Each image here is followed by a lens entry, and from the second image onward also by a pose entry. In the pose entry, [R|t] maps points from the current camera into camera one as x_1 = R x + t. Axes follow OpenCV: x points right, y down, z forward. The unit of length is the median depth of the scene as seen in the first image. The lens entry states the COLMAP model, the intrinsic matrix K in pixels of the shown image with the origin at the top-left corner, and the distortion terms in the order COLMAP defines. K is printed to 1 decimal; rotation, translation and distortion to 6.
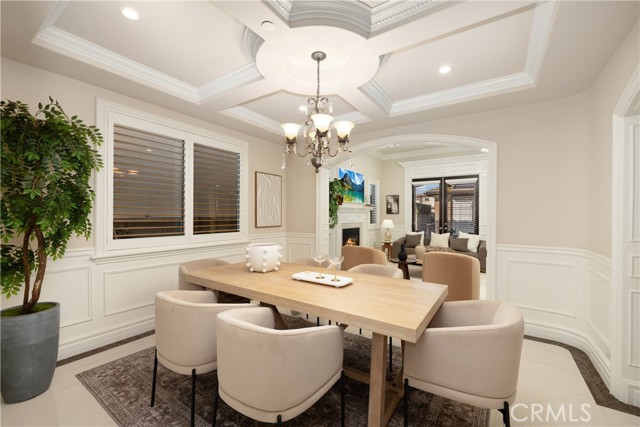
lens RADIAL K [[266.4, 0, 321.2], [0, 266.4, 214.7], [0, 0, 1]] dist [0.000157, -0.000072]
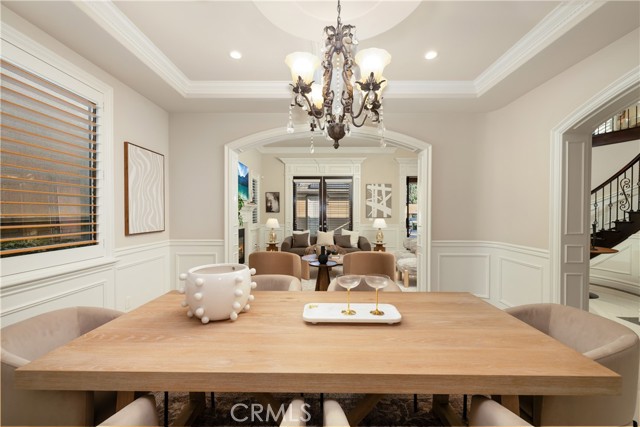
lens RADIAL K [[266.4, 0, 321.2], [0, 266.4, 214.7], [0, 0, 1]] dist [0.000157, -0.000072]
pose [[0.833484, -0.006878, 0.552500, -0.211671], [0.003515, 0.999968, 0.007145, -0.001102], [-0.552532, -0.004013, 0.833482, 0.259249]]
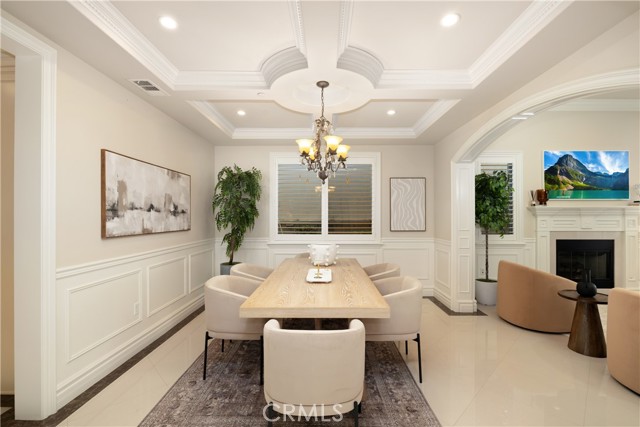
lens RADIAL K [[279.9, 0, 323.0], [0, 279.9, 214.9], [0, 0, 1]] dist [-0.000850, 0.000142]
pose [[0.550702, -0.008543, -0.834658, 0.530439], [0.001919, 0.999958, -0.008969, -0.006167], [0.834700, 0.003338, 0.550695, 0.172272]]
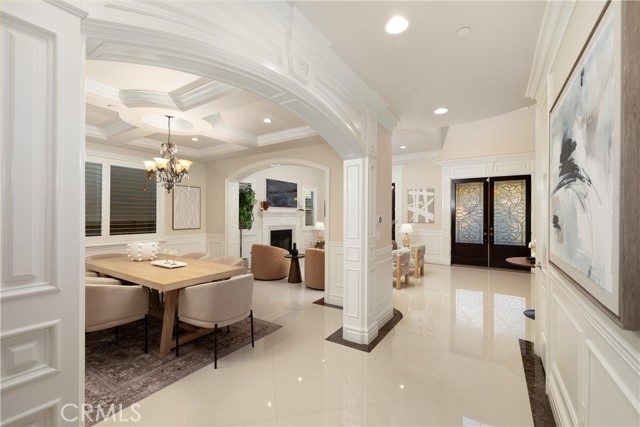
lens RADIAL K [[269.7, 0, 320.0], [0, 269.7, 213.5], [0, 0, 1]] dist [0.002173, 0.000149]
pose [[0.999902, -0.001310, 0.013934, 0.426990], [0.001442, 0.999954, -0.009433, -0.014267], [-0.013921, 0.009452, 0.999858, -0.274203]]
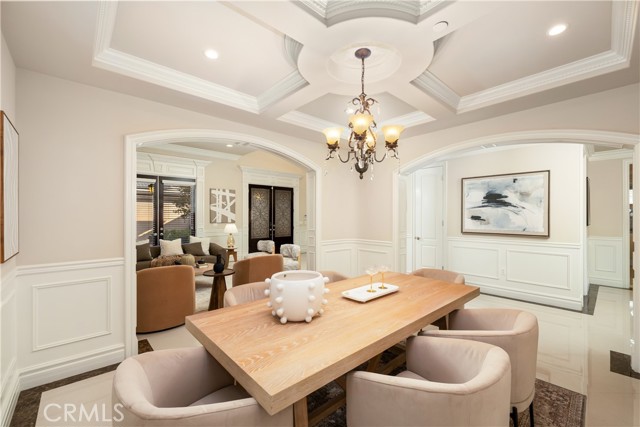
lens RADIAL K [[266.4, 0, 321.2], [0, 266.4, 214.7], [0, 0, 1]] dist [0.000157, -0.000072]
pose [[0.233322, 0.001821, 0.972398, -0.496378], [0.002371, 0.999994, -0.002441, -0.017018], [-0.972397, 0.002875, 0.233316, 0.488248]]
